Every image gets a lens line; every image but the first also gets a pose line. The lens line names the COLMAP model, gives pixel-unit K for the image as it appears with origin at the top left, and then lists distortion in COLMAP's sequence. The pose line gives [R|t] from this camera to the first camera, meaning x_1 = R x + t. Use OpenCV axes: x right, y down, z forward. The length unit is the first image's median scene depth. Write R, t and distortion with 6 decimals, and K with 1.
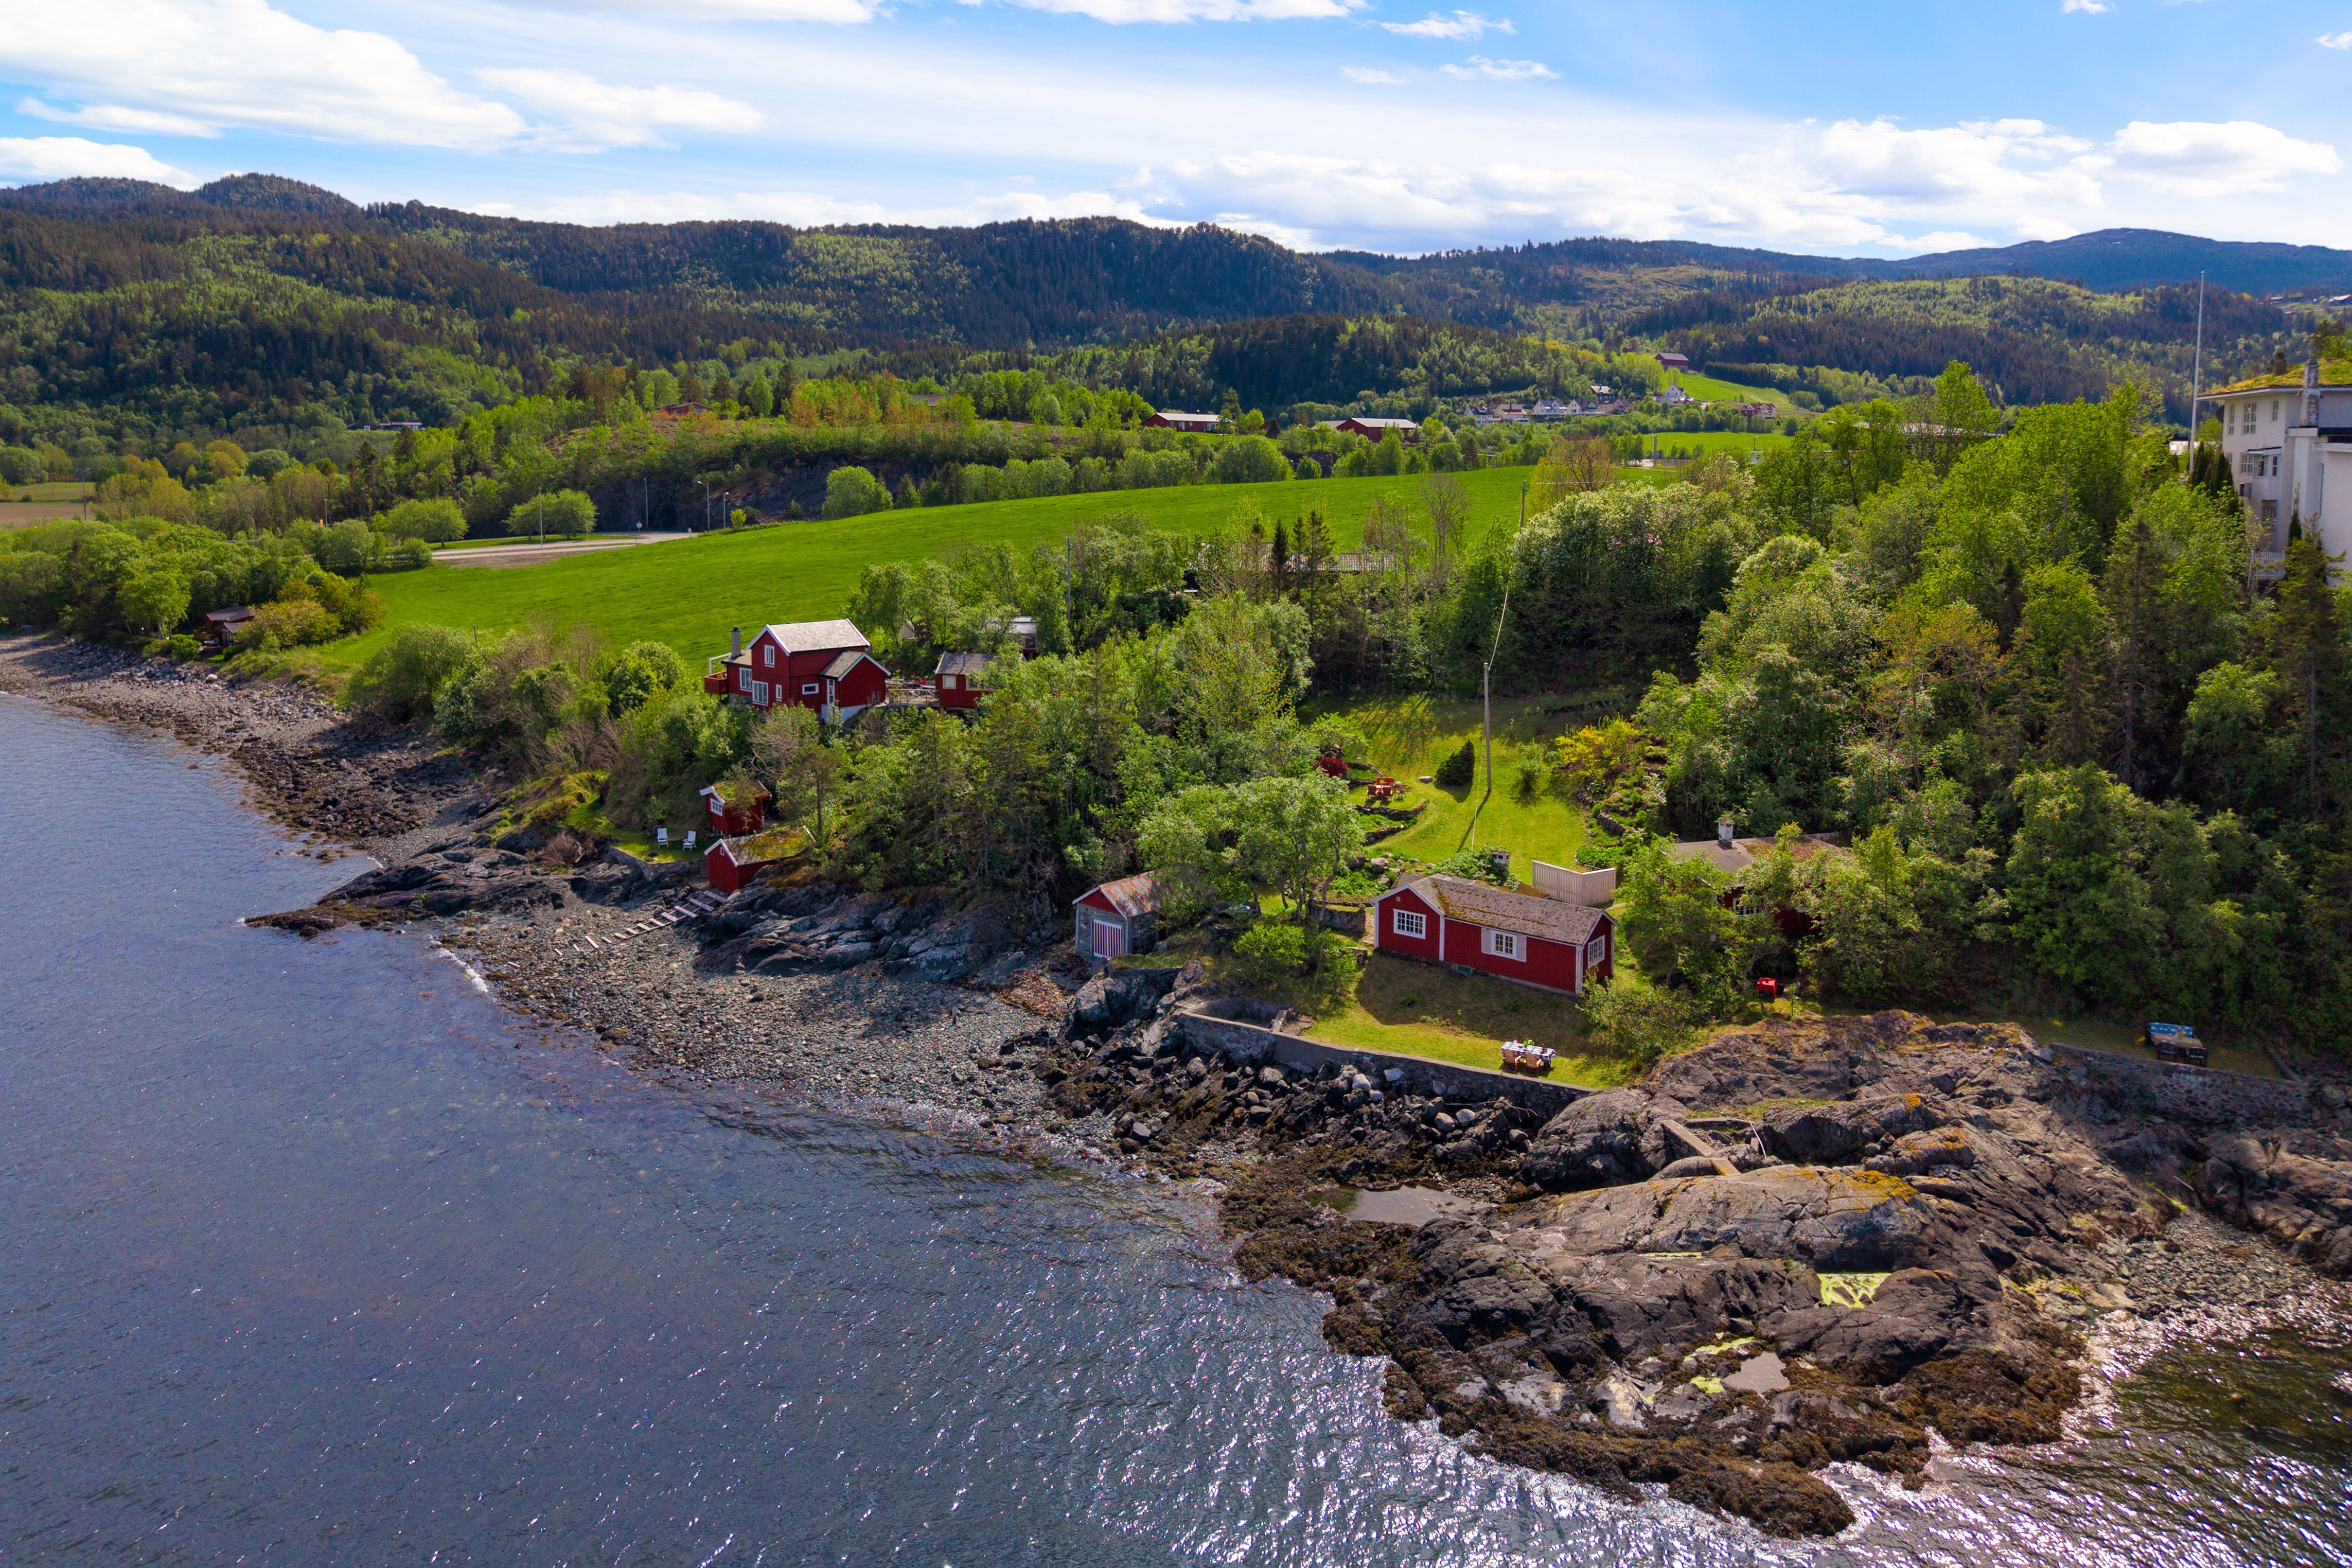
lens RADIAL K [[1643.4, 0, 1172.8], [0, 1643.4, 631.9], [0, 0, 1]] dist [0.051280, -0.052370]
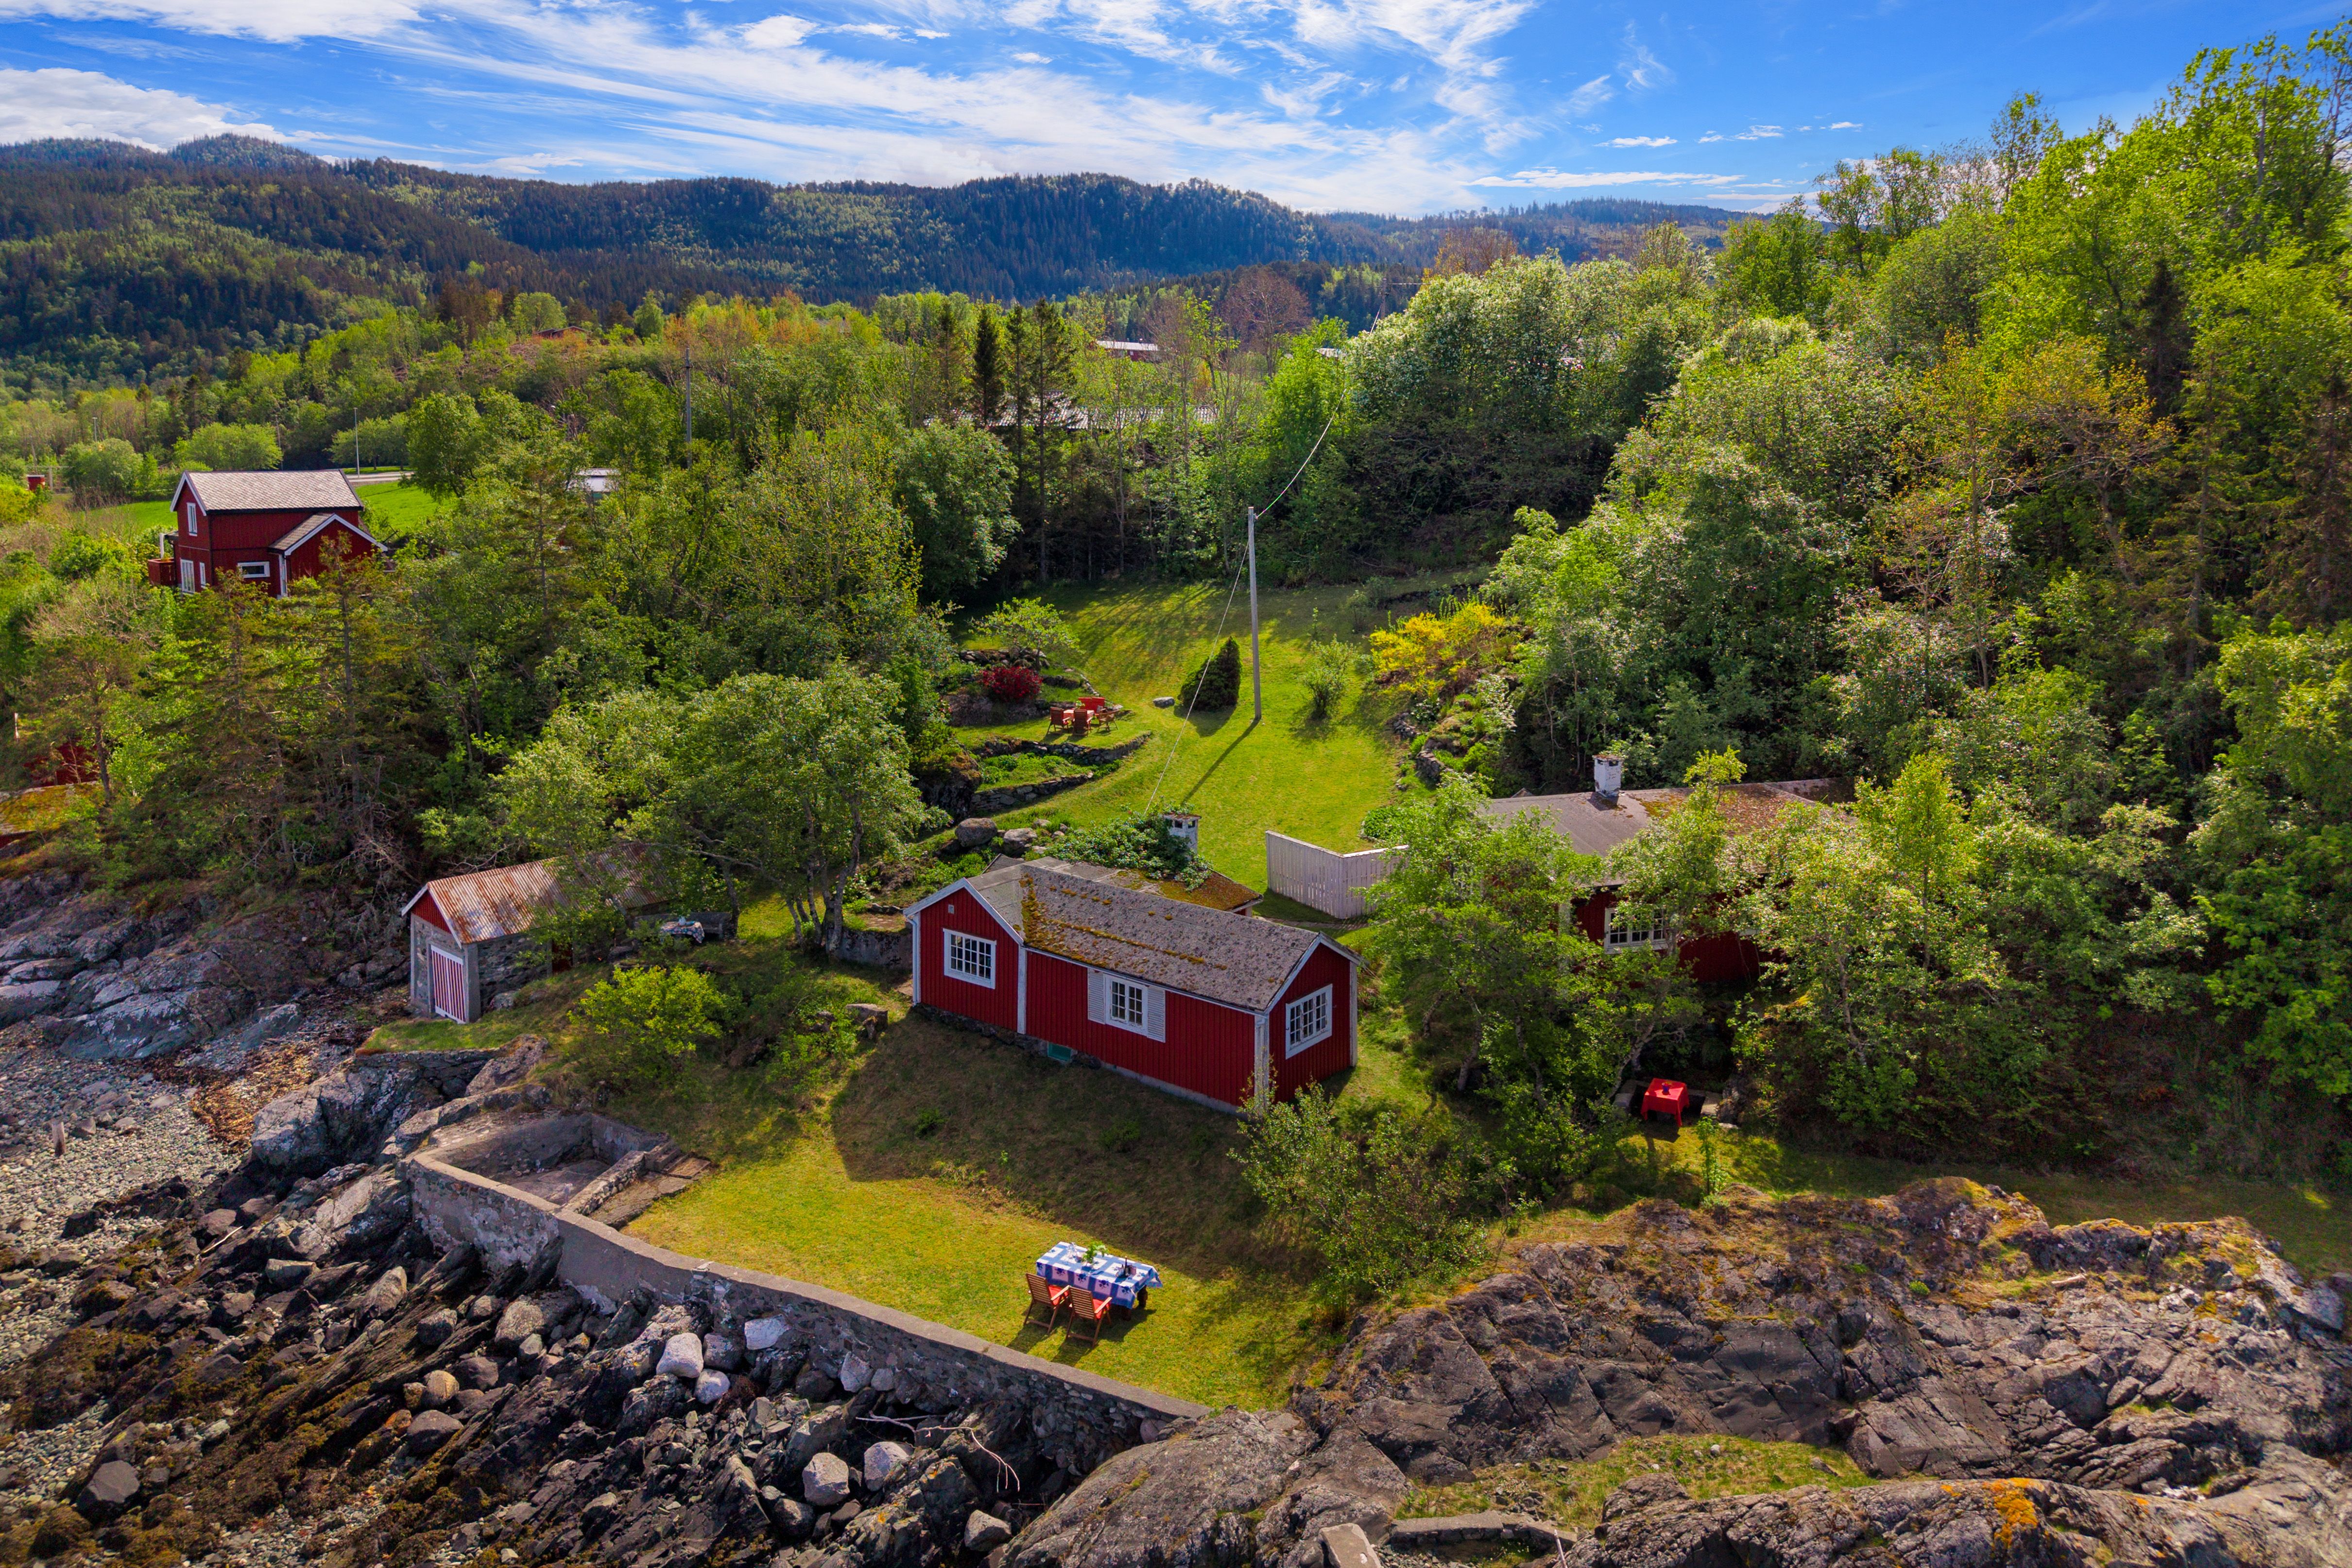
lens RADIAL K [[1606.3, 0, 1177.2], [0, 1606.3, 641.1], [0, 0, 1]] dist [0.054355, -0.048439]
pose [[0.999915, 0.000239, -0.013015, 0.206838], [-0.000014, 0.999852, 0.017232, 0.070135], [0.013017, -0.017231, 0.999767, 0.496268]]
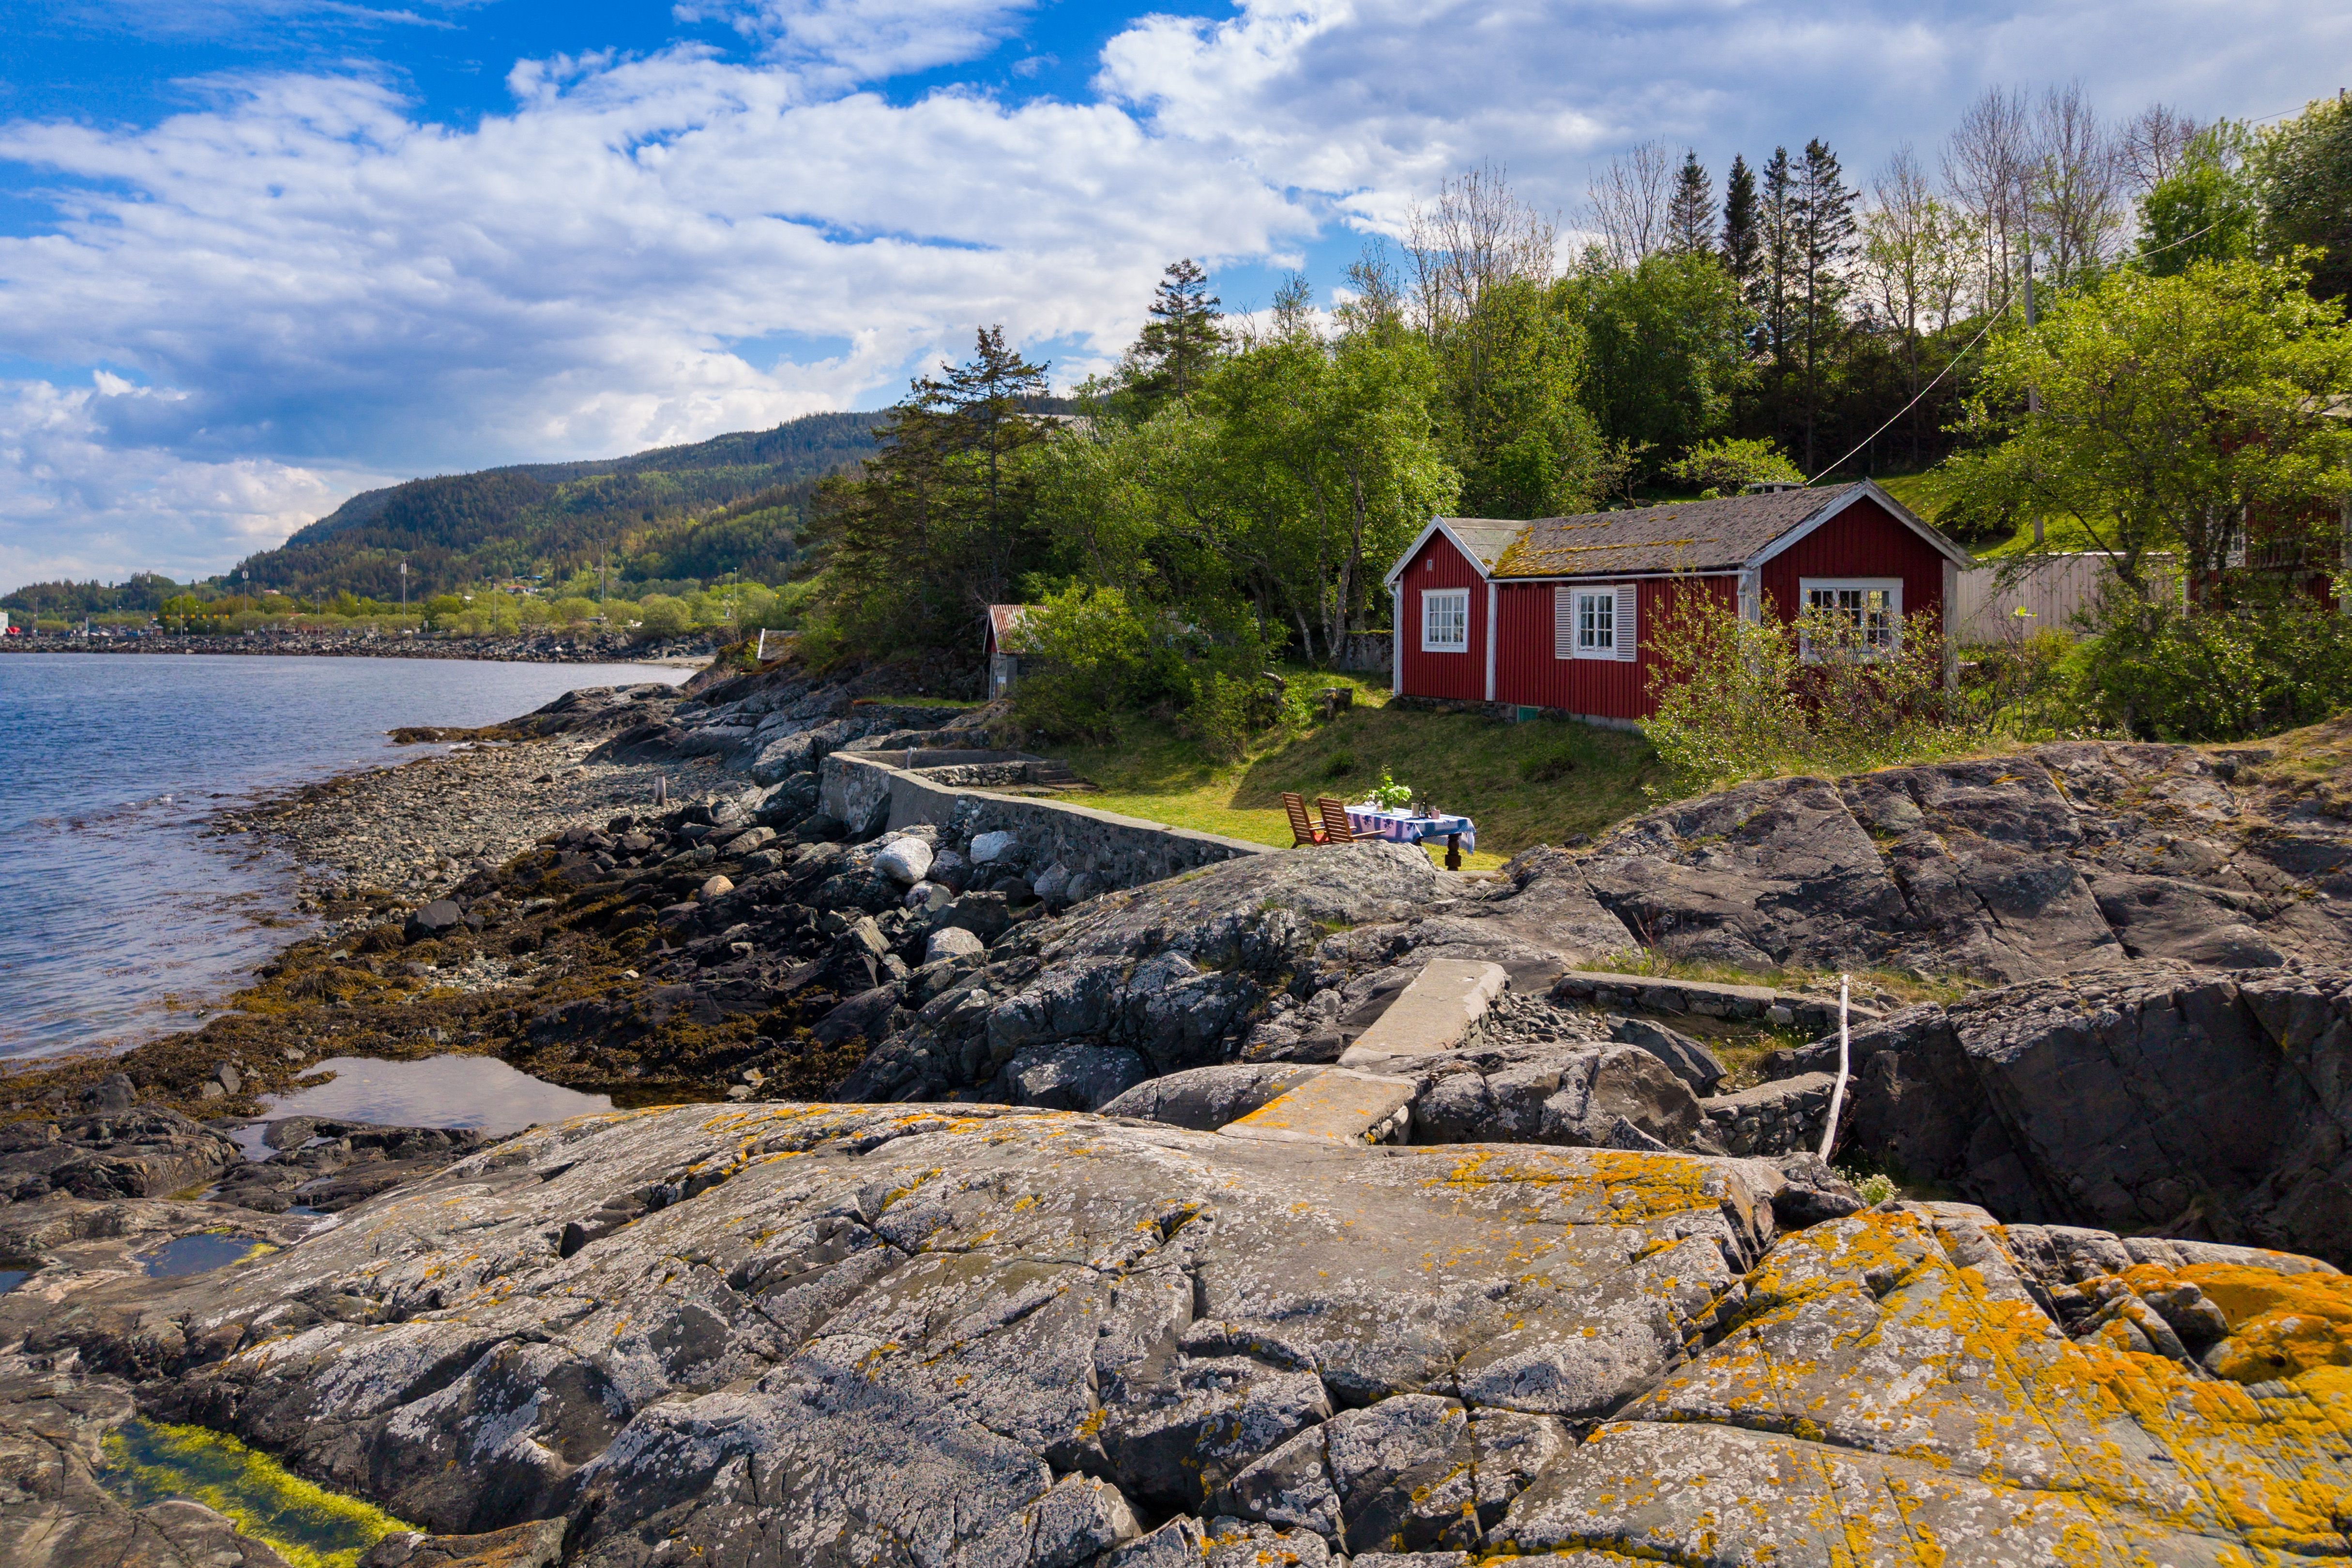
lens RADIAL K [[1616.9, 0, 1167.6], [0, 1616.9, 633.4], [0, 0, 1]] dist [0.059368, -0.085177]
pose [[0.828158, -0.004097, -0.560480, 0.295895], [-0.058375, 0.993905, -0.093520, 0.213222], [0.557447, 0.110167, 0.822871, 0.626005]]
